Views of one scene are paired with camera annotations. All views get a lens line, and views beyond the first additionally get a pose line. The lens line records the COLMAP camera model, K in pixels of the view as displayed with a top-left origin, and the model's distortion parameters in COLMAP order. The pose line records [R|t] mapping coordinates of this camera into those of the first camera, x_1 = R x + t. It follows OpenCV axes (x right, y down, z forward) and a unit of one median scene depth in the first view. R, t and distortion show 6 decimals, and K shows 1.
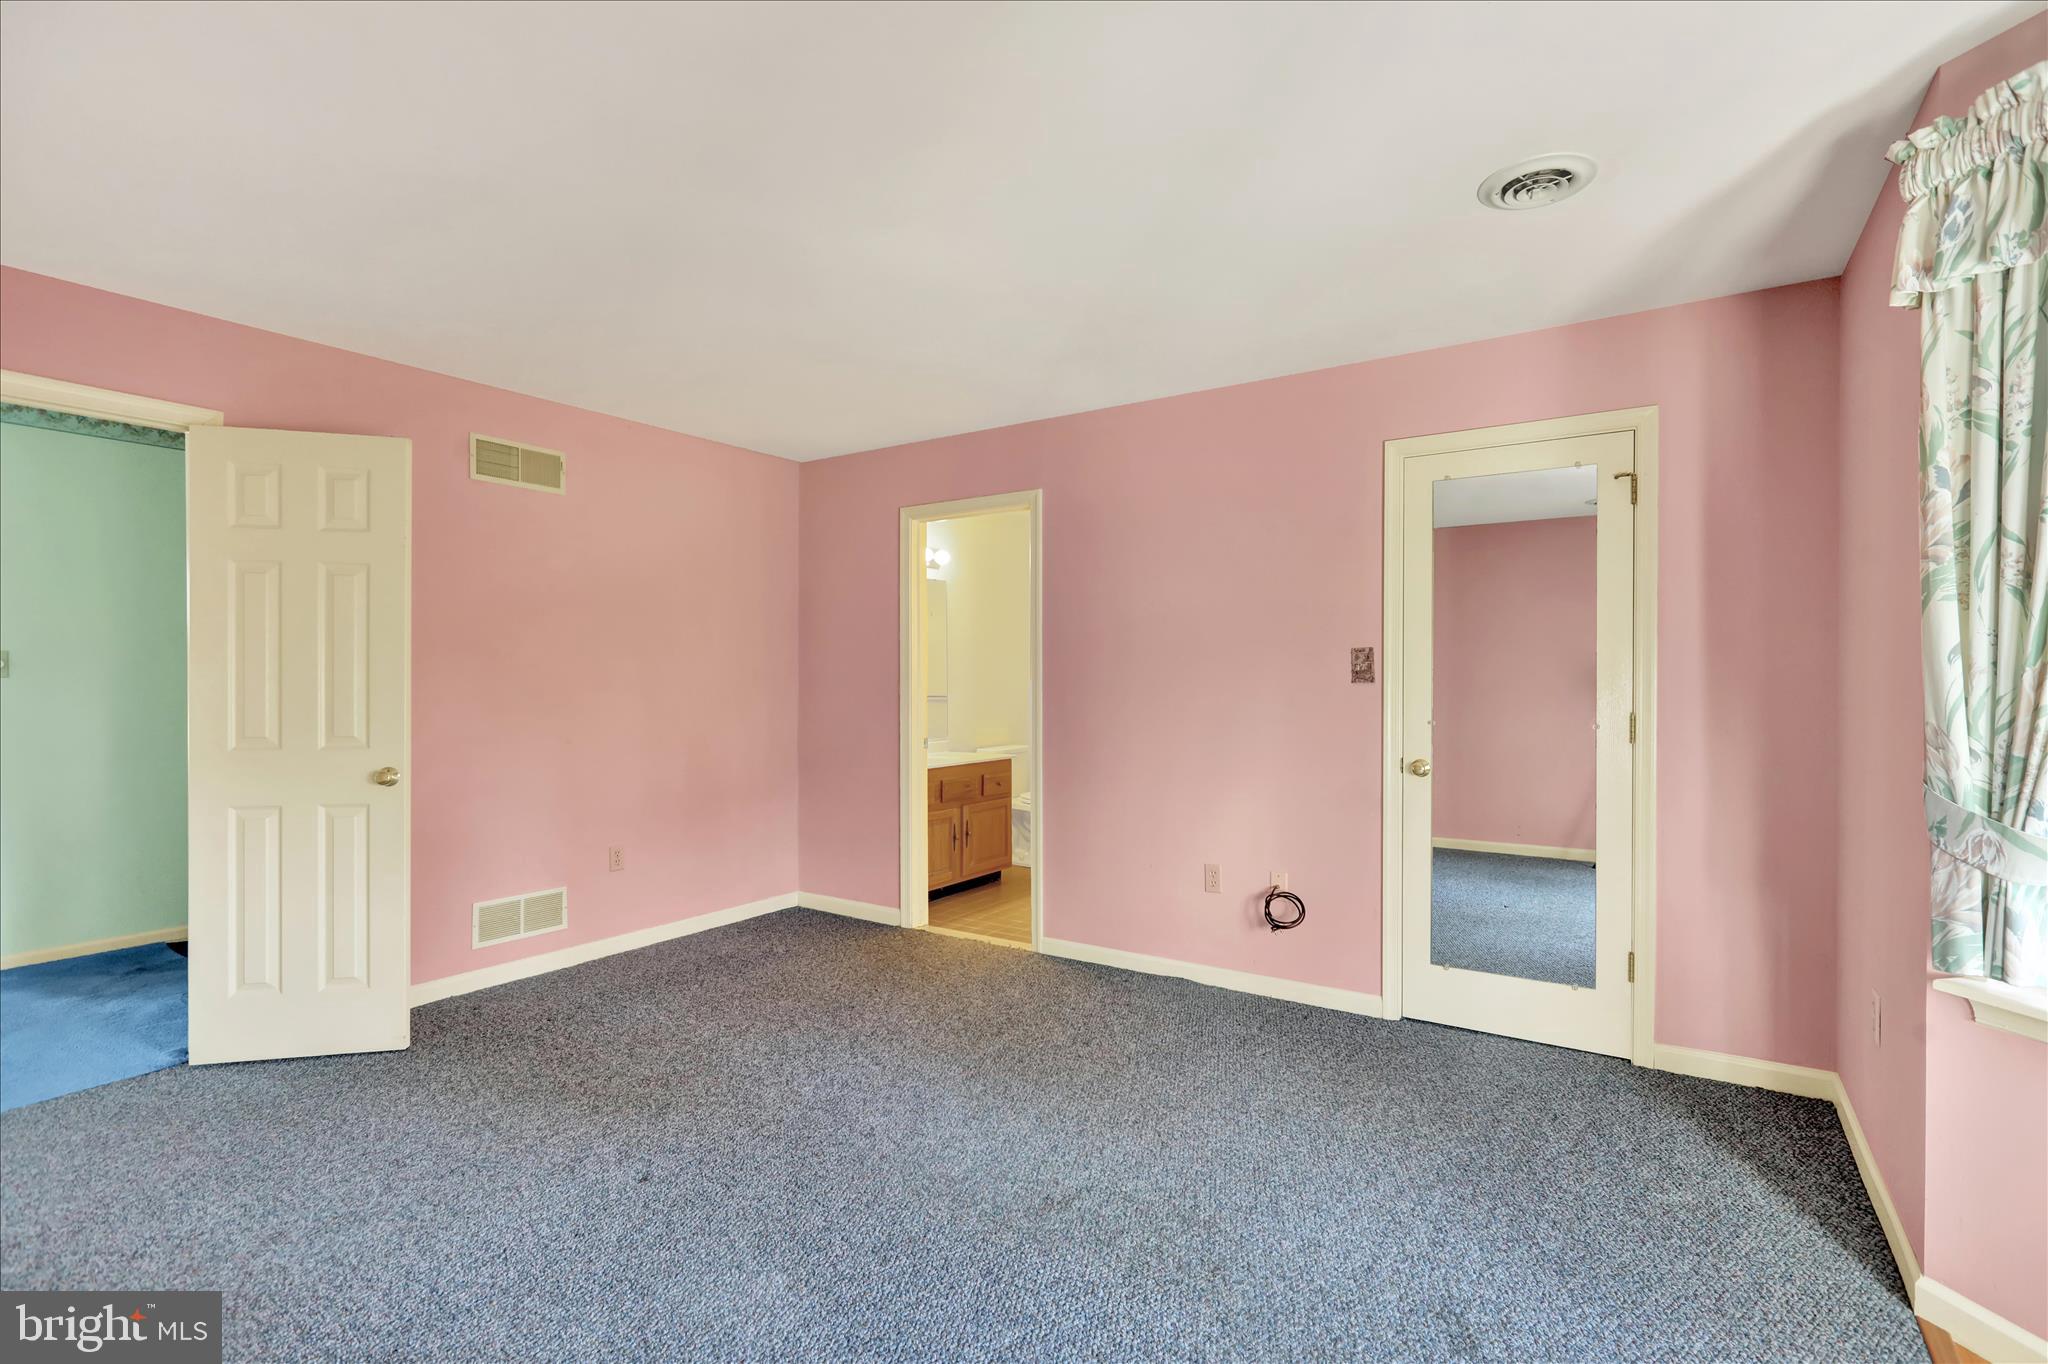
lens RADIAL K [[939.2, 0, 1070.2], [0, 939.2, 698.1], [0, 0, 1]] dist [0.000344, 0.000340]
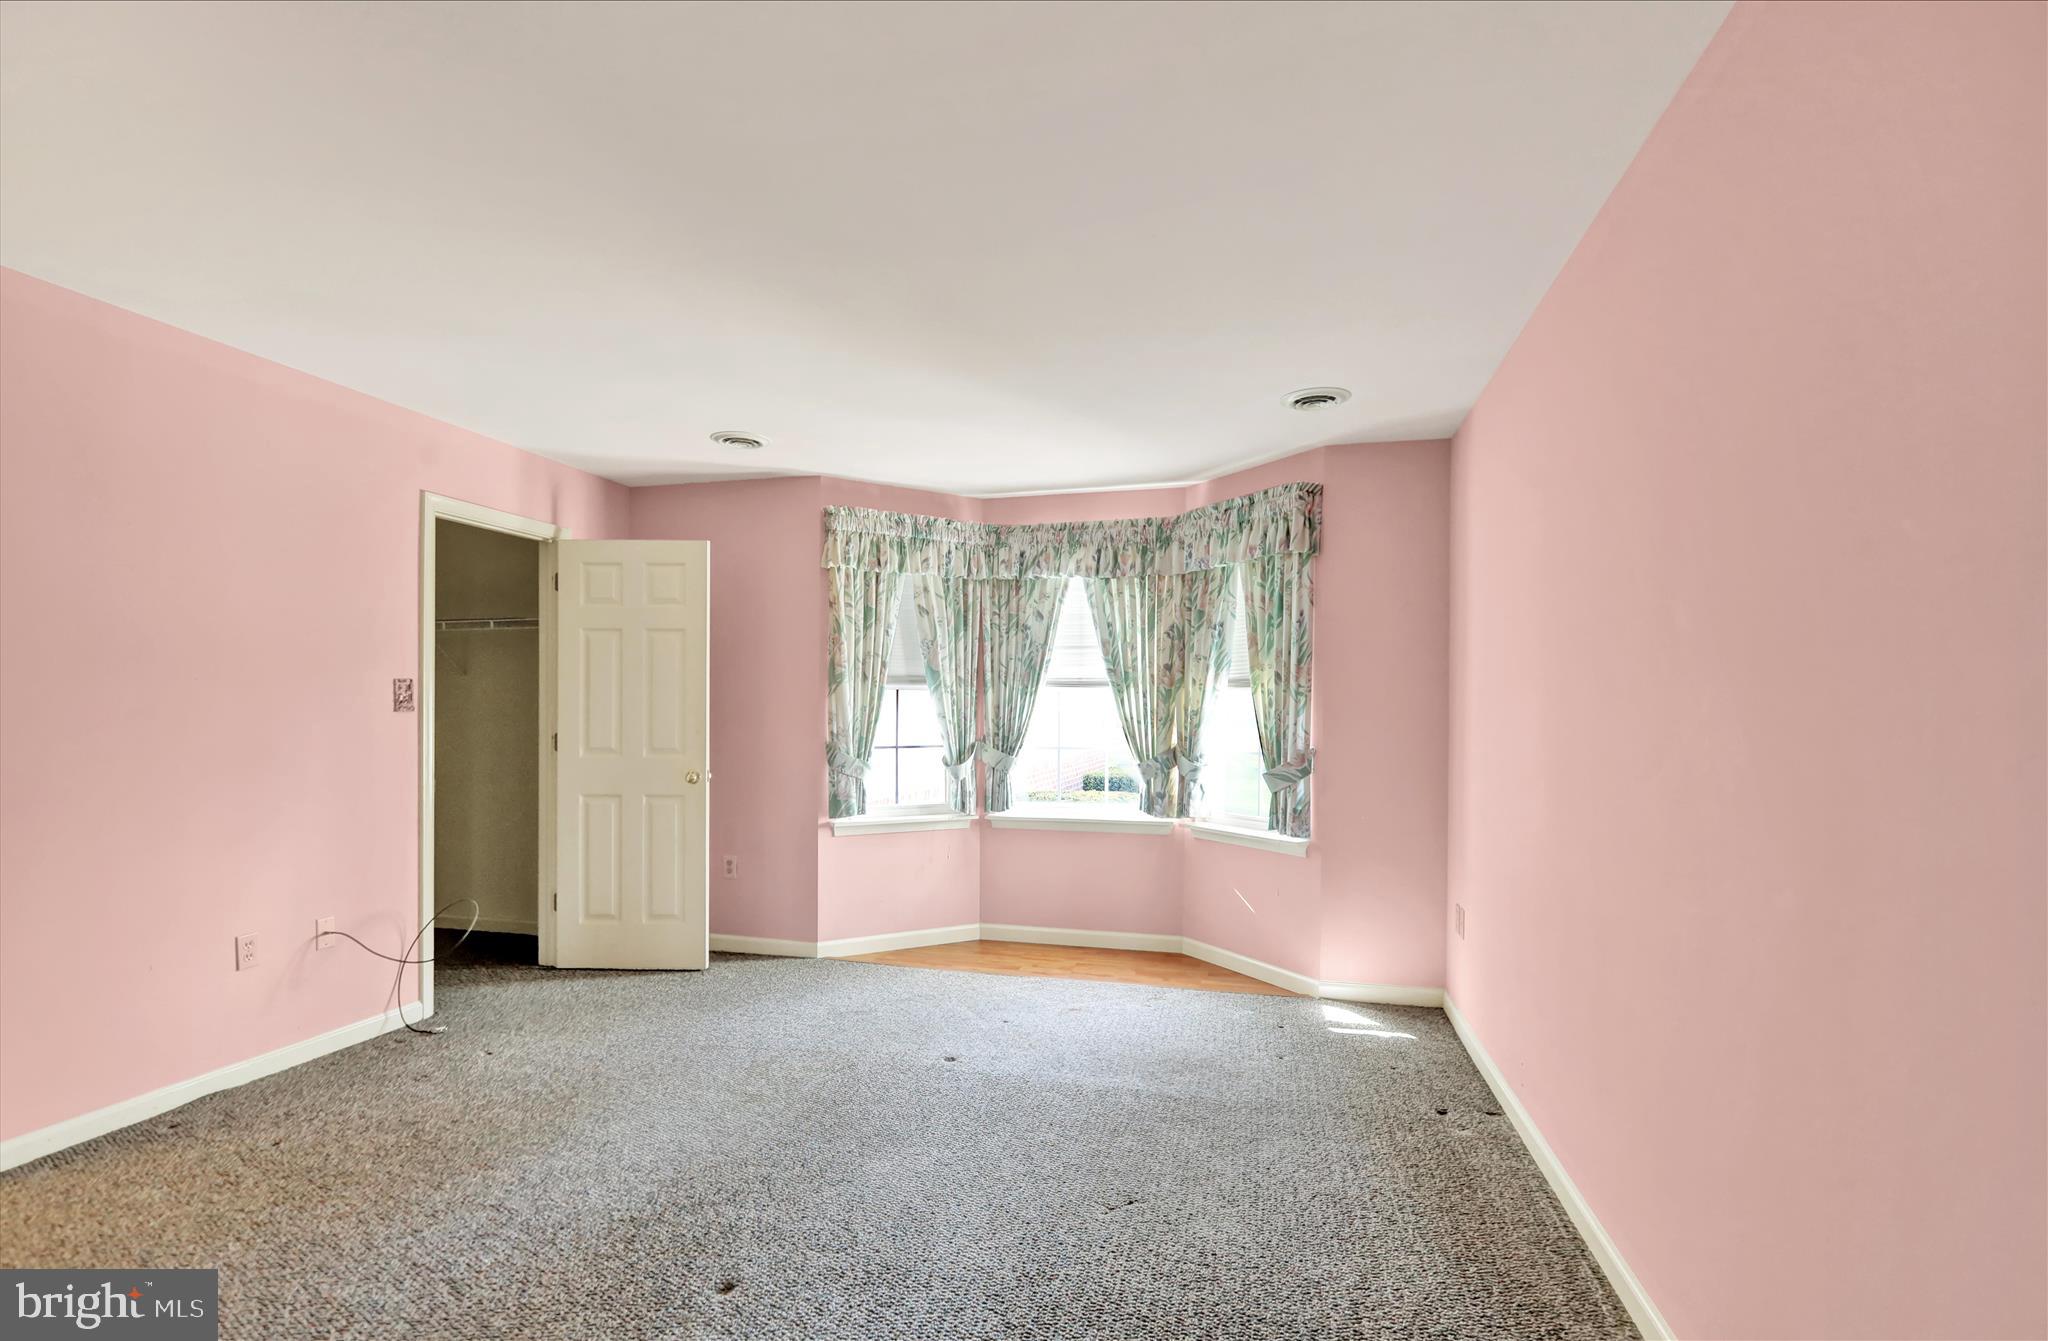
lens RADIAL K [[973.5, 0, 1009.2], [0, 973.5, 703.0], [0, 0, 1]] dist [0.000553, -0.000093]
pose [[-0.295126, -0.000831, 0.955458, -0.935117], [0.007777, 0.999964, 0.003272, -0.024023], [-0.955427, 0.008397, -0.295109, 0.670953]]
